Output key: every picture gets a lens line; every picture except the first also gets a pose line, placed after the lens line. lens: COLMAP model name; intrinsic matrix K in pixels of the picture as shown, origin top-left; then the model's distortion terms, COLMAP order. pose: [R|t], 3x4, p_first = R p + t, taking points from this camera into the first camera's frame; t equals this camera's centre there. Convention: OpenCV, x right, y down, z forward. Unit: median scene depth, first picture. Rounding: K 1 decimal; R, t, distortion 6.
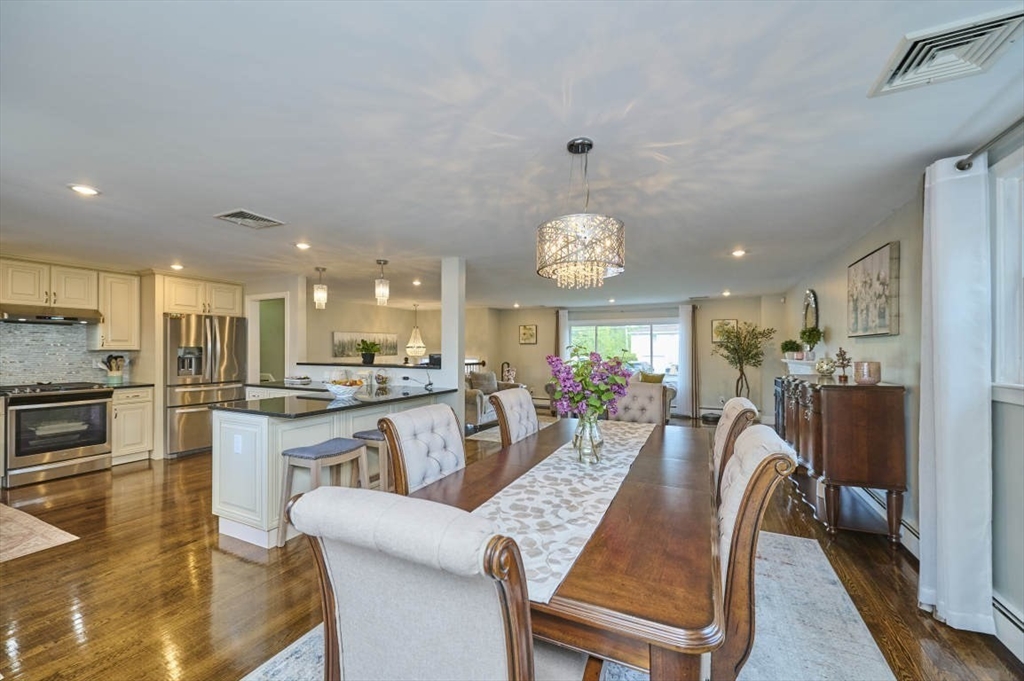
lens RADIAL K [[406.1, 0, 511.4], [0, 406.1, 348.0], [0, 0, 1]] dist [-0.003211, -0.000151]
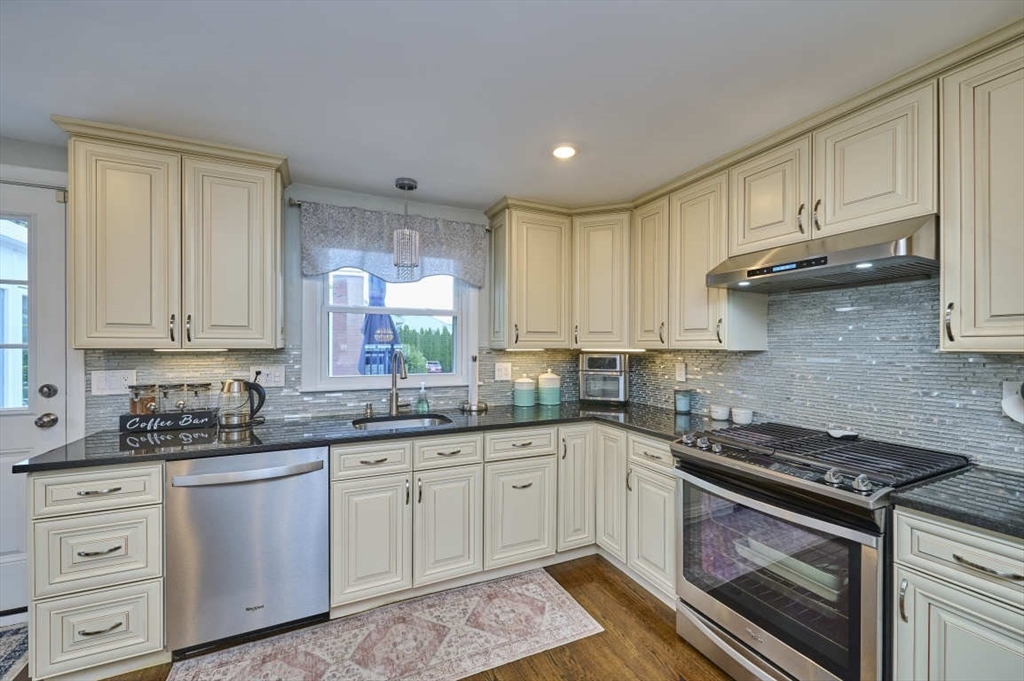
lens RADIAL K [[406.1, 0, 509.0], [0, 406.1, 346.3], [0, 0, 1]] dist [-0.003211, -0.000151]
pose [[-0.637897, 0.001678, -0.770120, -0.589691], [0.002398, 0.999997, 0.000192, -0.001012], [0.770118, -0.001724, -0.637900, 0.918539]]
